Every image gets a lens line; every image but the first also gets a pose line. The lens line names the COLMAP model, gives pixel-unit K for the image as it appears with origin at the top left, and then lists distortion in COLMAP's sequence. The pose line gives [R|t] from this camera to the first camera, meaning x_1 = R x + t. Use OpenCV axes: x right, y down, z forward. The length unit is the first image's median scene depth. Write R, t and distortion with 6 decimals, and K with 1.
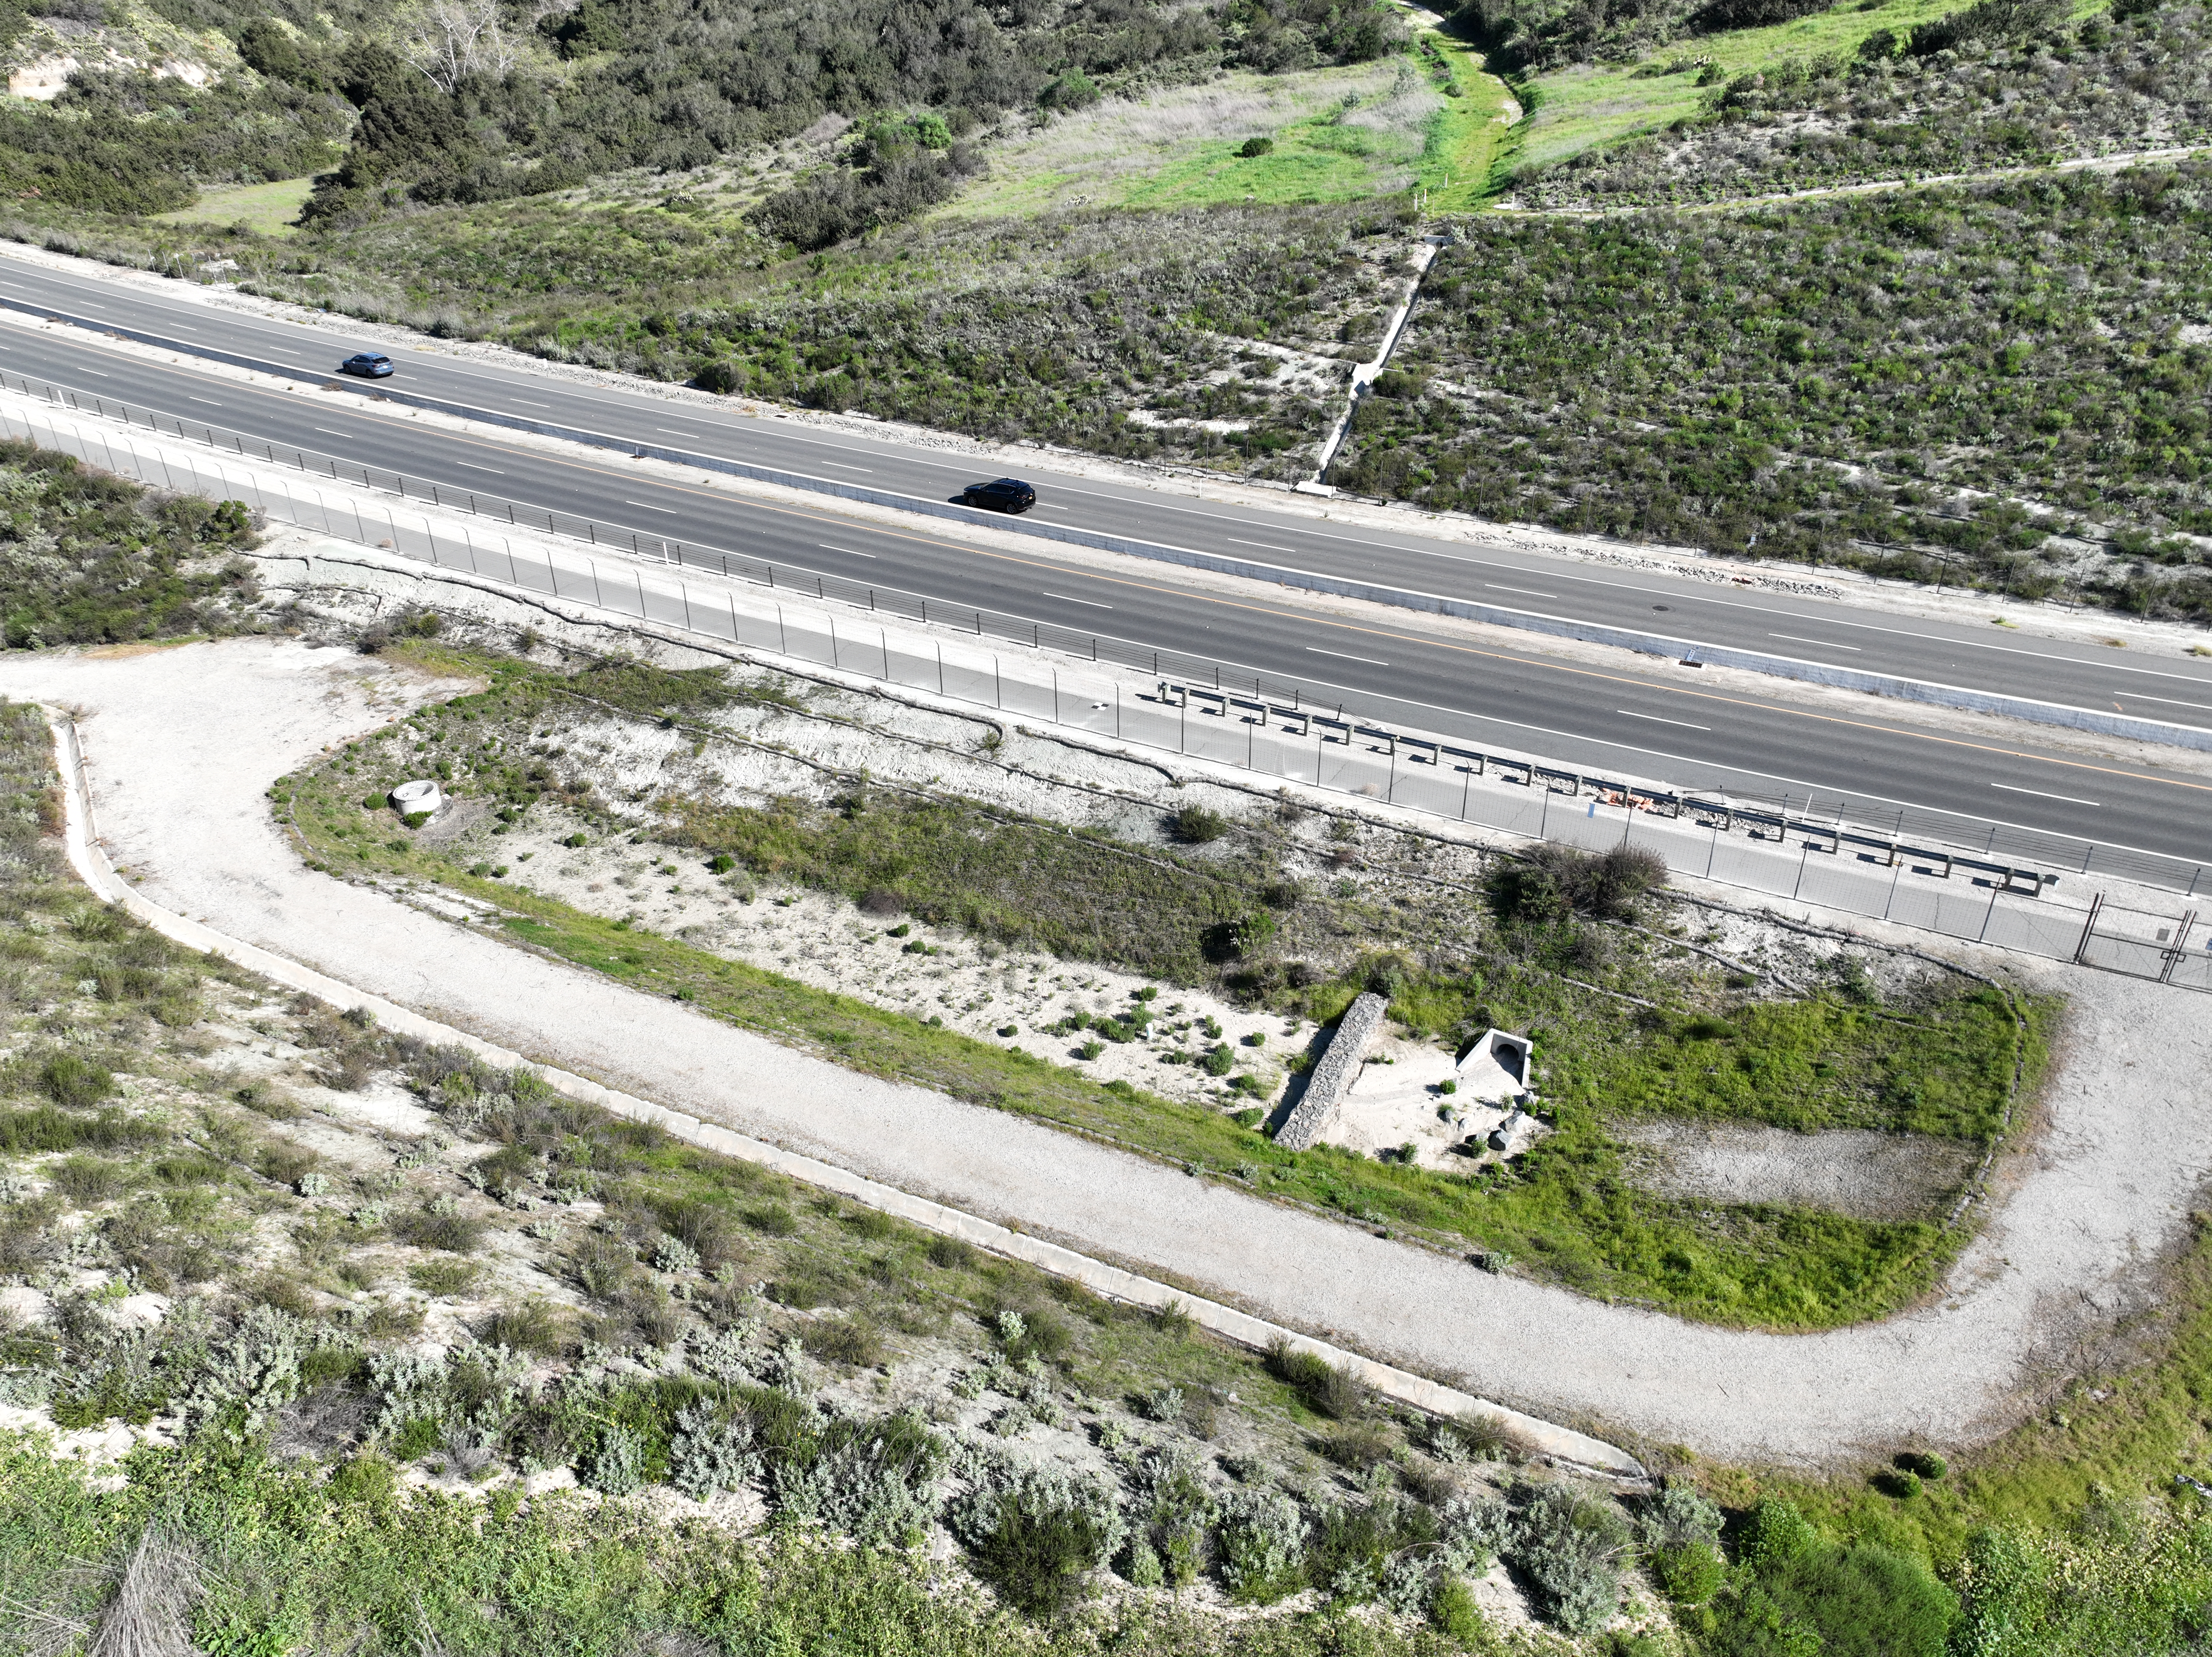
lens RADIAL K [[1548.4, 0, 1107.7], [0, 1548.4, 823.0], [0, 0, 1]] dist [-0.006426, 0.022110]
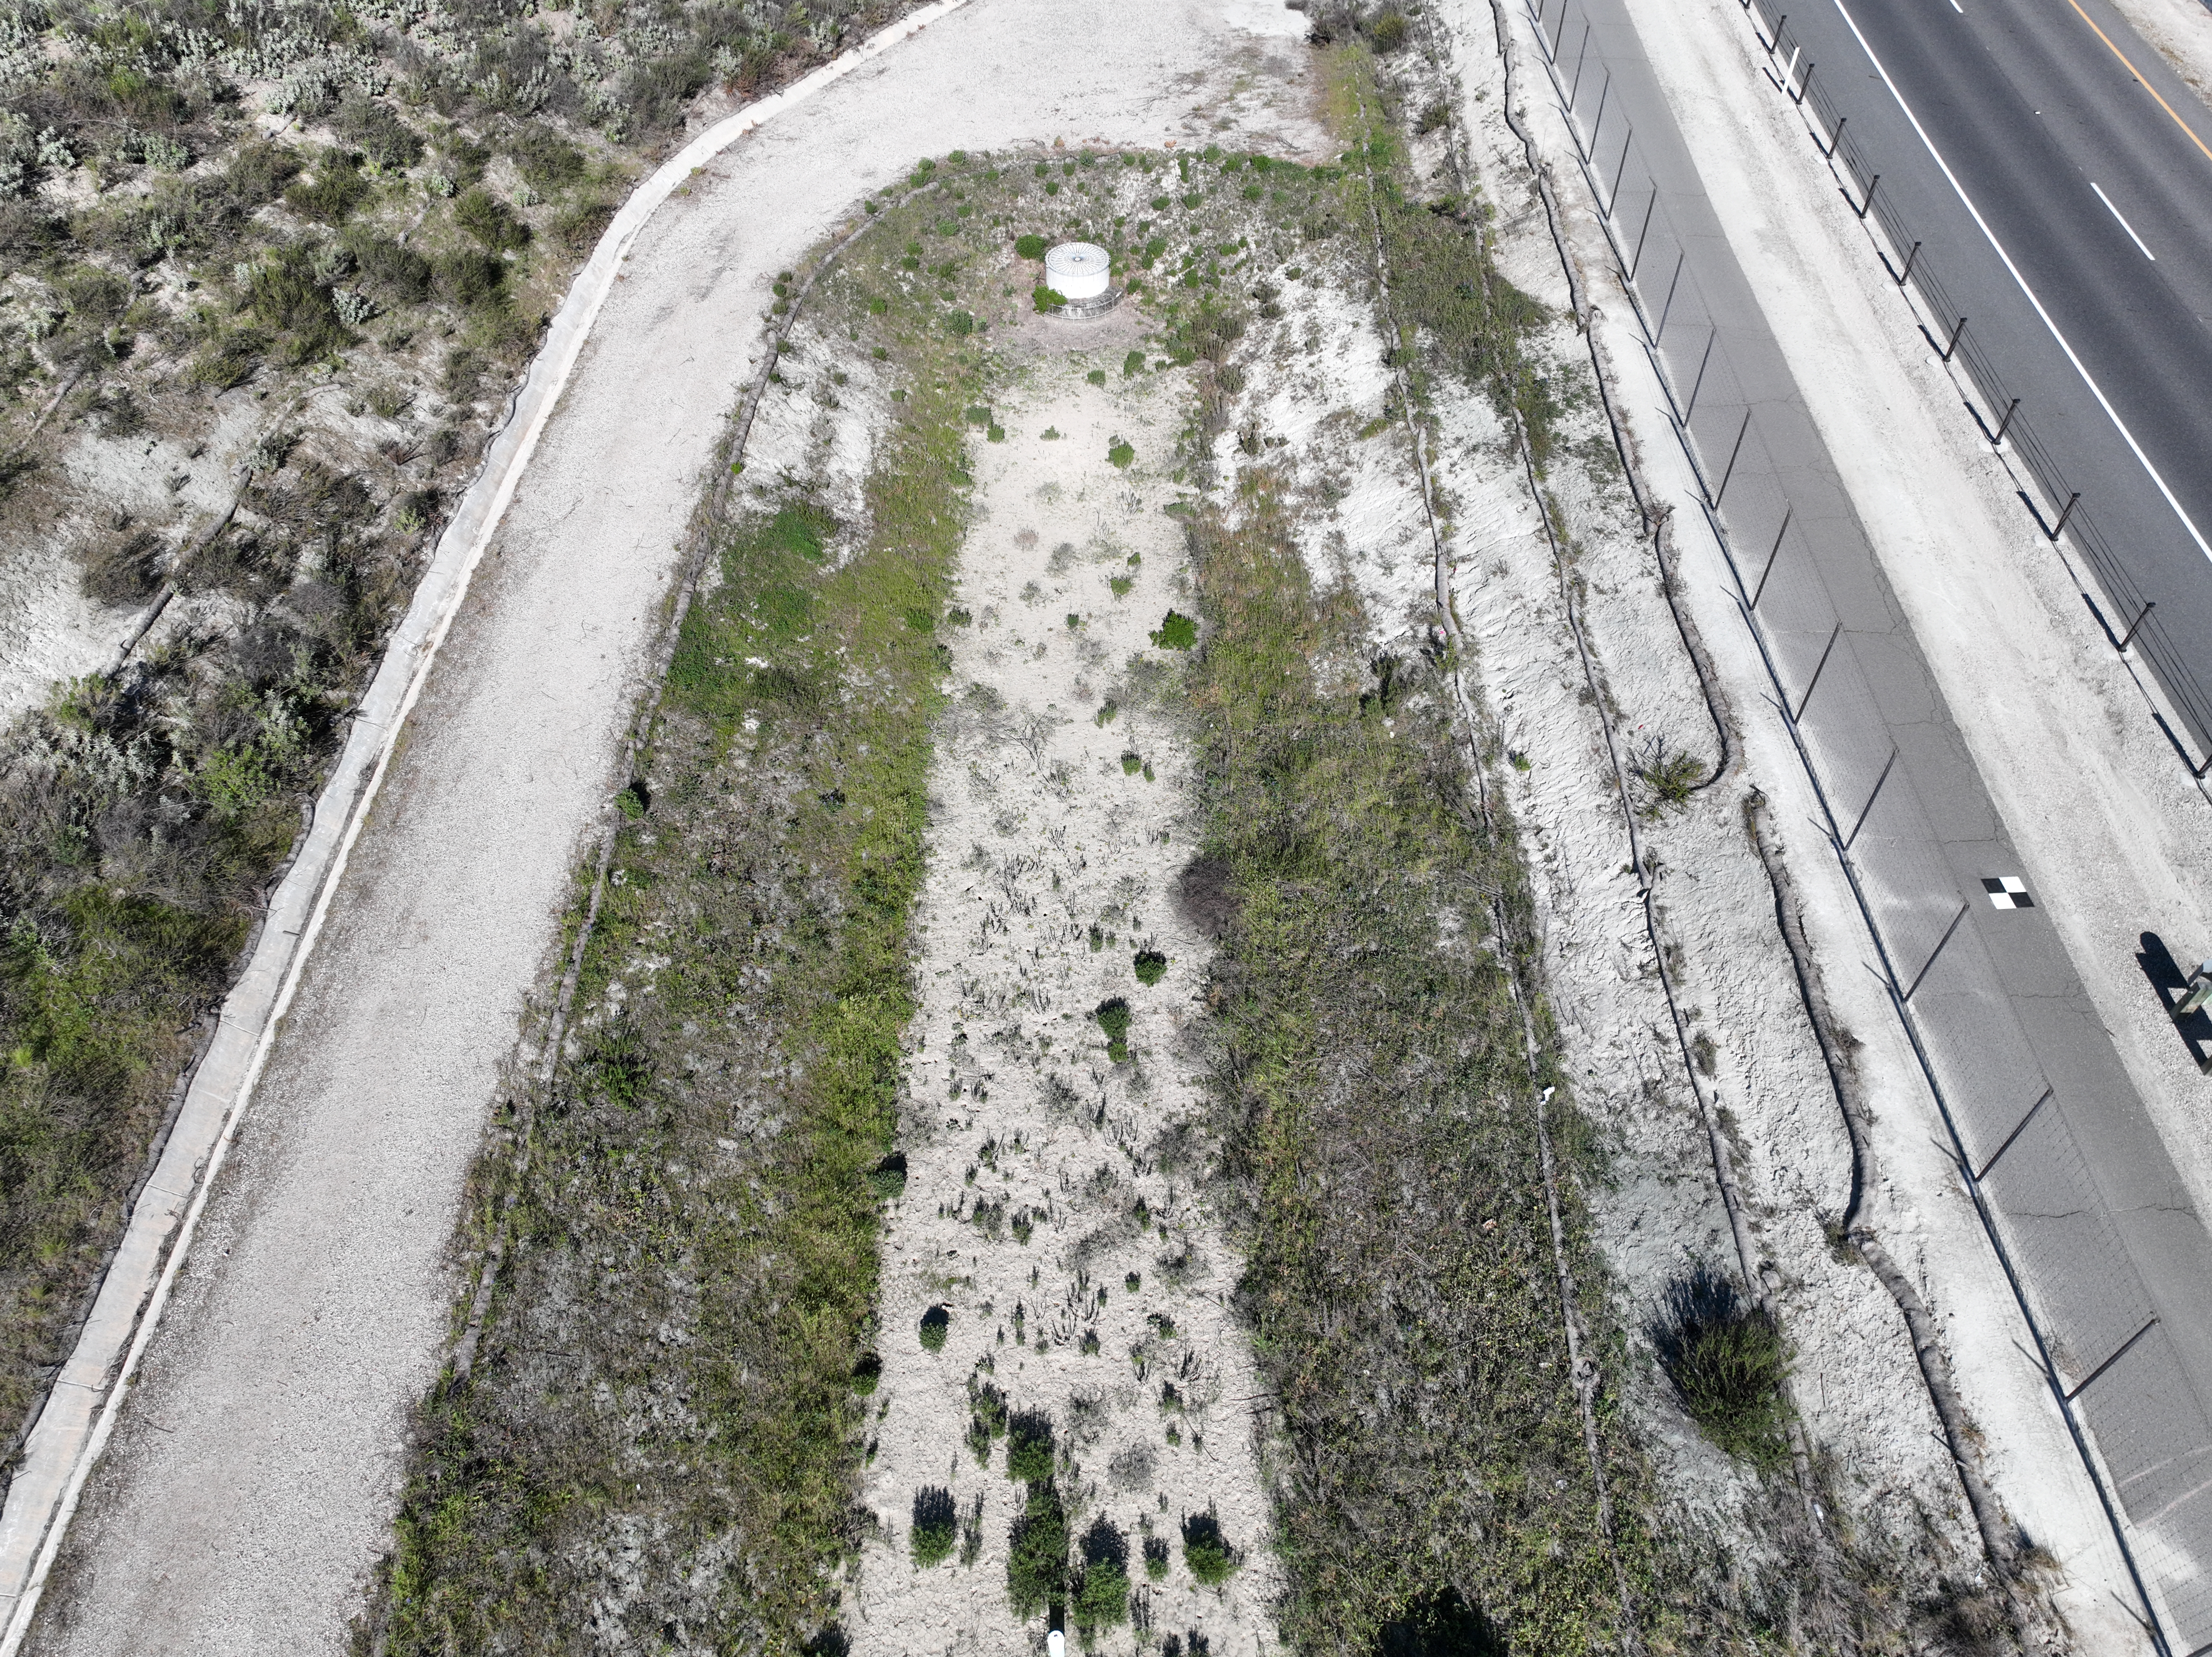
lens RADIAL K [[1548.4, 0, 1107.7], [0, 1548.4, 823.0], [0, 0, 1]] dist [-0.006426, 0.022110]
pose [[0.465355, 0.666639, -0.582270, 0.081986], [-0.440425, 0.745016, 0.500976, -0.148383], [0.767770, 0.023315, 0.640301, 0.503259]]
